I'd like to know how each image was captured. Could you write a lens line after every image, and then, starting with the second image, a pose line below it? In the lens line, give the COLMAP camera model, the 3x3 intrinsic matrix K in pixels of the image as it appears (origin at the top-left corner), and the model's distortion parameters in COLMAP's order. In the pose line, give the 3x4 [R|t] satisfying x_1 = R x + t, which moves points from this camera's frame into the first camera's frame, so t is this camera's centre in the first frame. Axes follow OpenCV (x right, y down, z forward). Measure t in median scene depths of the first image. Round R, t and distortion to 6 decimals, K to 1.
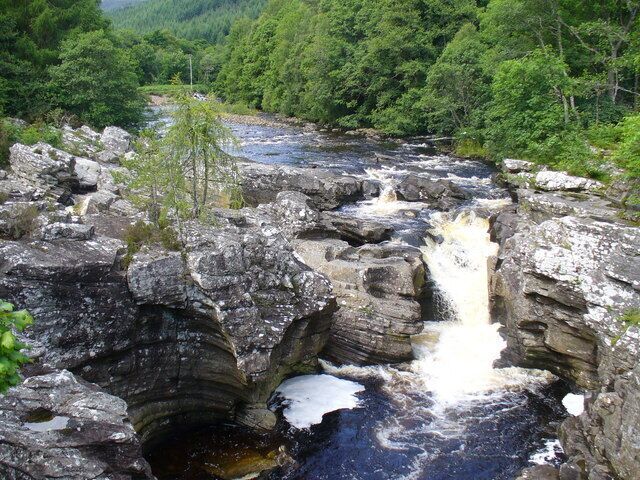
lens RADIAL K [[743.4, 0, 319.8], [0, 743.4, 240.1], [0, 0, 1]] dist [-0.190363, 0.000000]
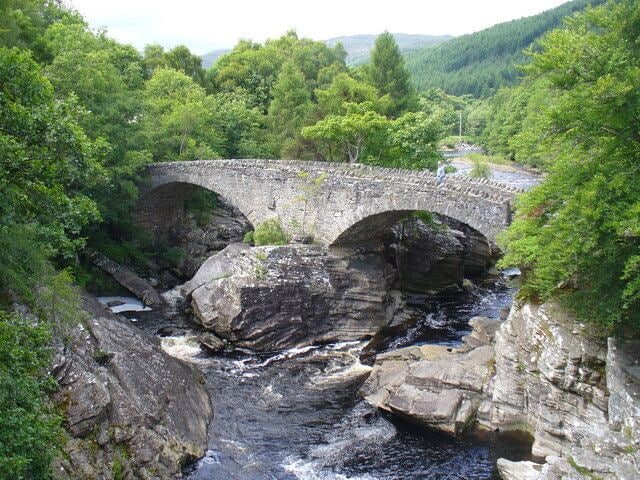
lens RADIAL K [[743.4, 0, 321.2], [0, 743.4, 242.5], [0, 0, 1]] dist [-0.190363, 0.000000]
pose [[0.941004, 0.068356, -0.331420, 0.038079], [-0.086405, 0.995456, -0.040016, 0.050745], [0.327179, 0.066292, 0.942634, -0.331800]]
